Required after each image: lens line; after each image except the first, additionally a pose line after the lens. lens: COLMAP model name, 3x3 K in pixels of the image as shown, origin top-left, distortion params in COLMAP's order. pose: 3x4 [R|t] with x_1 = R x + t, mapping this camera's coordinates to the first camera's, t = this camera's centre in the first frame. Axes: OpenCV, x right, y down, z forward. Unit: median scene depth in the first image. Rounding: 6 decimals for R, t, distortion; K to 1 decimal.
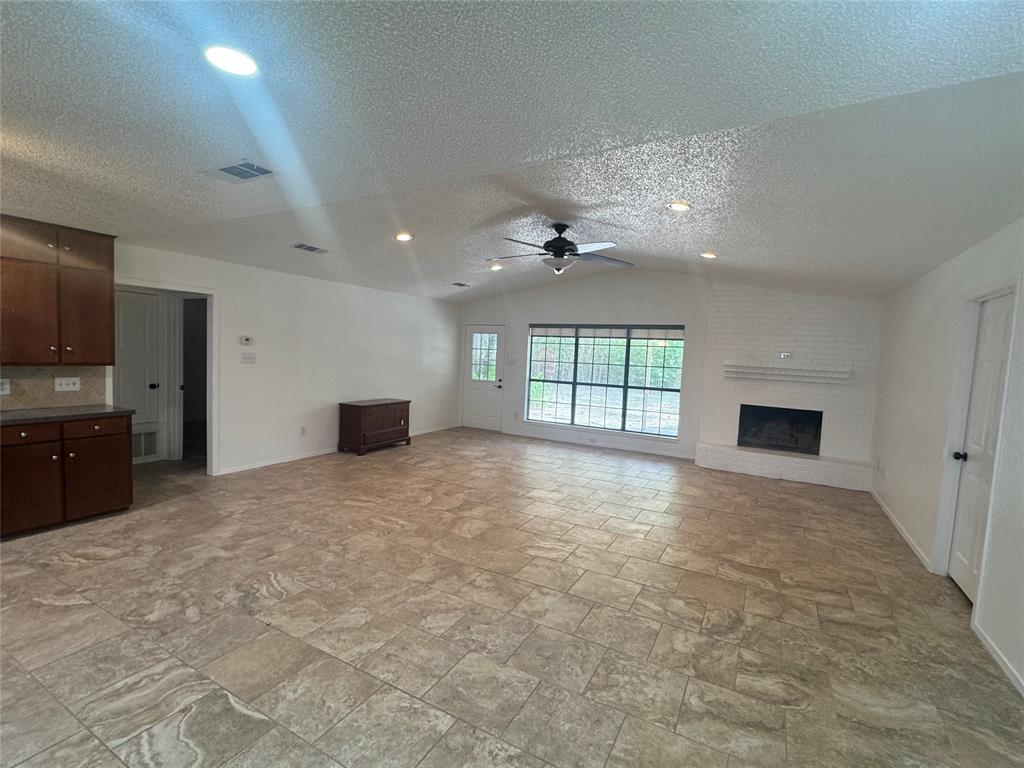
lens RADIAL K [[467.5, 0, 514.8], [0, 467.5, 385.5], [0, 0, 1]] dist [-0.004800, 0.000208]
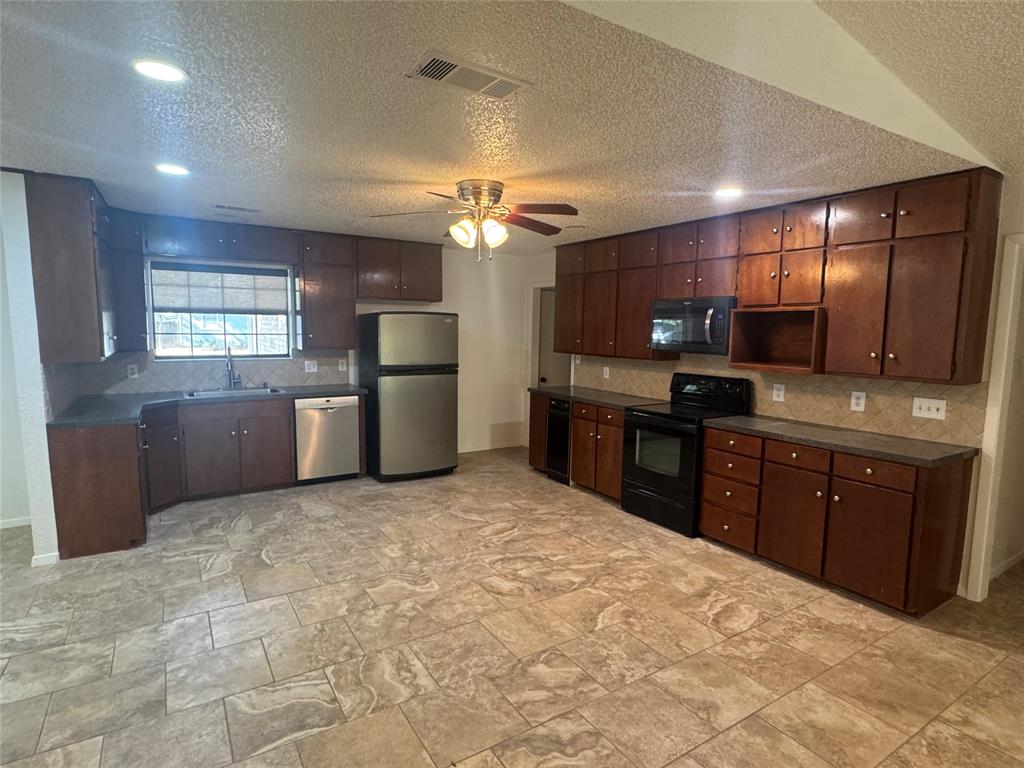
lens RADIAL K [[548.7, 0, 505.1], [0, 548.7, 386.2], [0, 0, 1]] dist [-0.001844, 0.001221]
pose [[-0.489721, 0.046169, -0.870656, 0.064583], [-0.092453, 0.990217, 0.104511, -0.077722], [0.866964, 0.131676, -0.480661, 1.049514]]
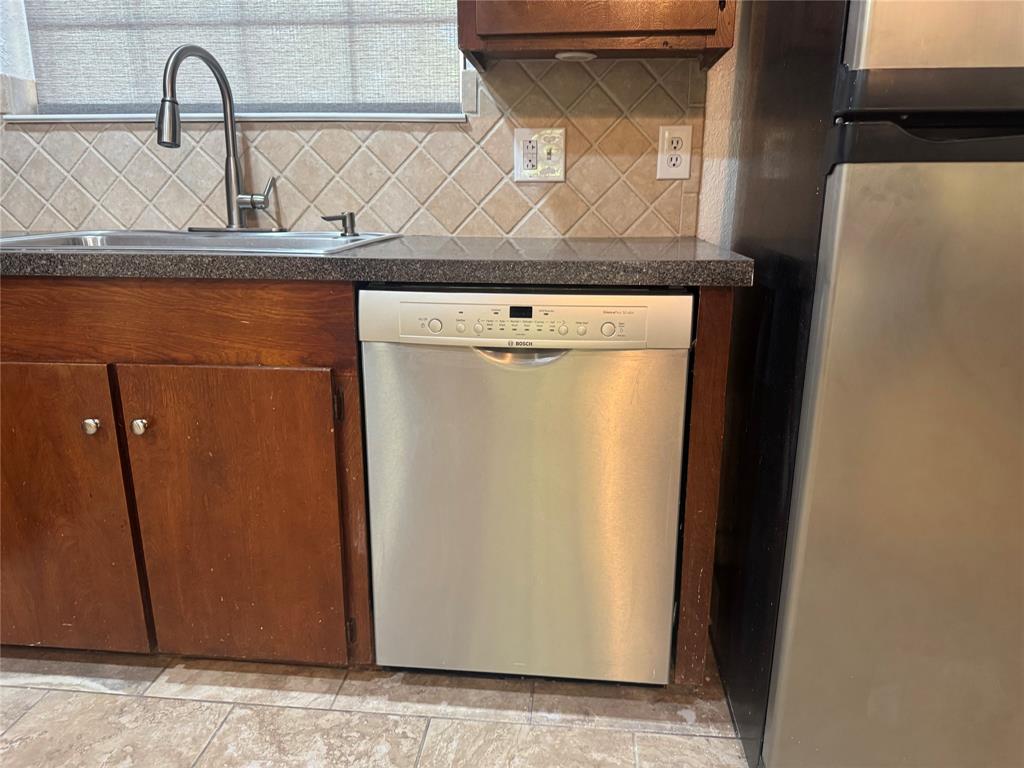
lens RADIAL K [[728.9, 0, 512.6], [0, 728.9, 391.1], [0, 0, 1]] dist [0.005567, -0.003658]
pose [[-0.915184, 0.060247, -0.398508, -0.889367], [-0.072825, 0.947770, 0.310530, 0.096196], [0.396402, 0.313214, -0.862996, 0.203477]]
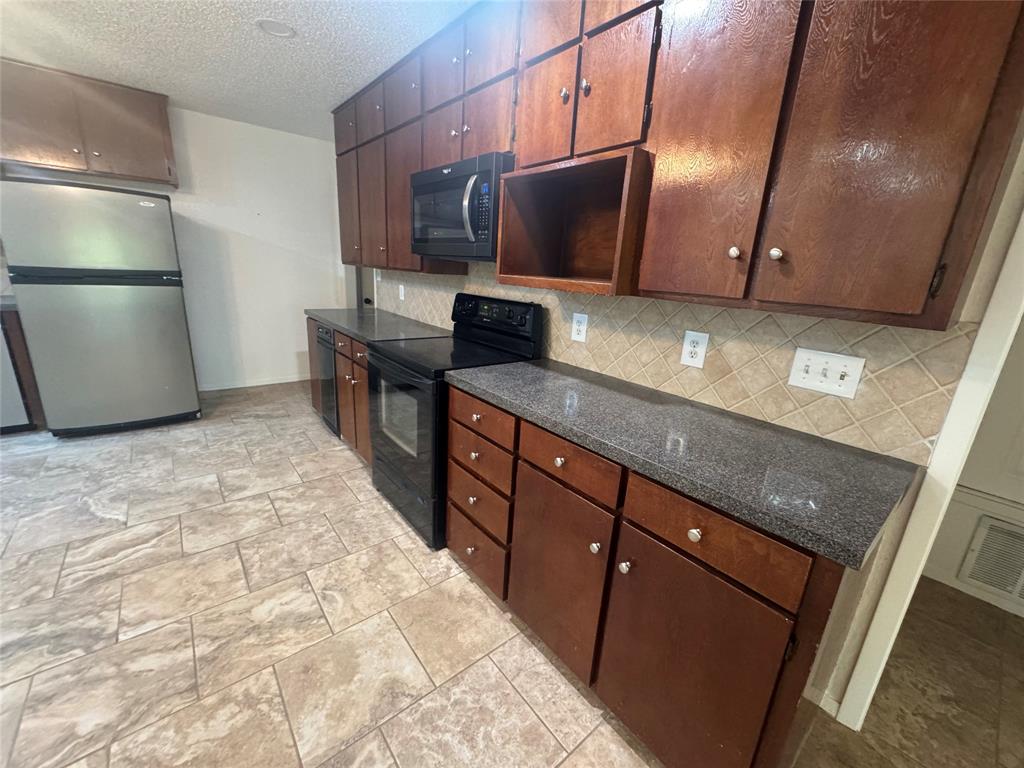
lens RADIAL K [[409.5, 0, 508.1], [0, 409.5, 381.4], [0, 0, 1]] dist [-0.002741, 0.000167]
pose [[-0.376154, 0.190017, -0.906864, -0.751924], [-0.134702, 0.957133, 0.256422, -0.052177], [0.916713, 0.218611, -0.334434, 1.109524]]
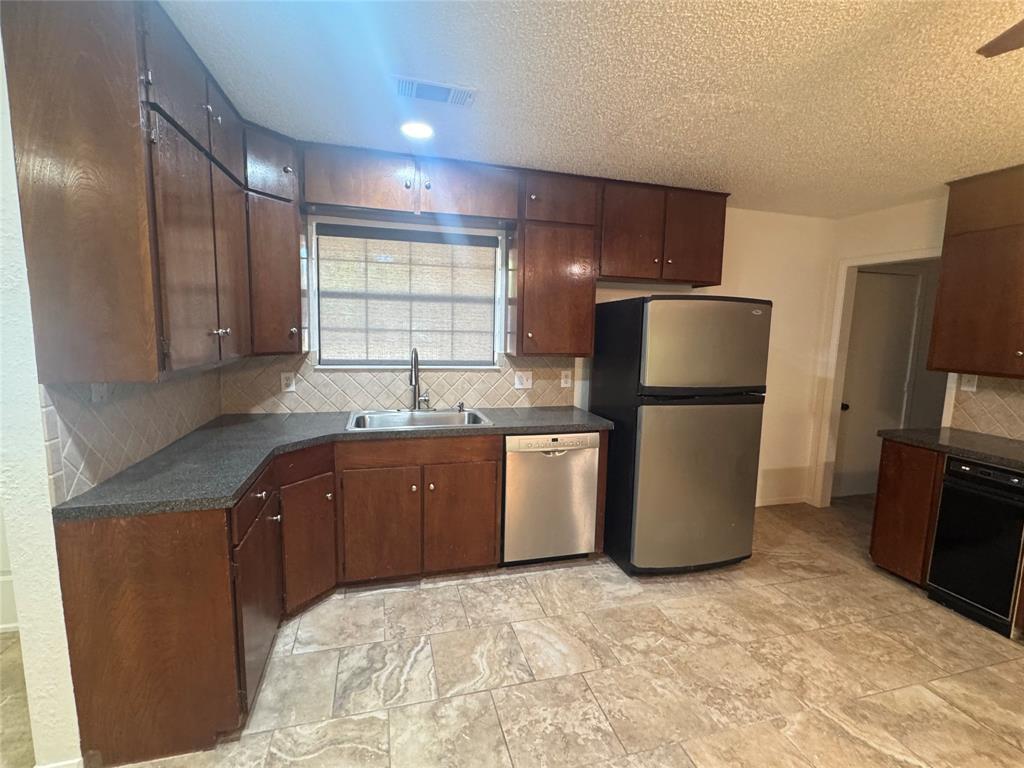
lens RADIAL K [[467.5, 0, 508.4], [0, 467.5, 381.6], [0, 0, 1]] dist [-0.004800, 0.000208]
pose [[-0.714852, 0.021628, -0.698941, -0.409703], [-0.102024, 0.985600, 0.134845, -0.031665], [0.691793, 0.167703, -0.702352, 0.375121]]
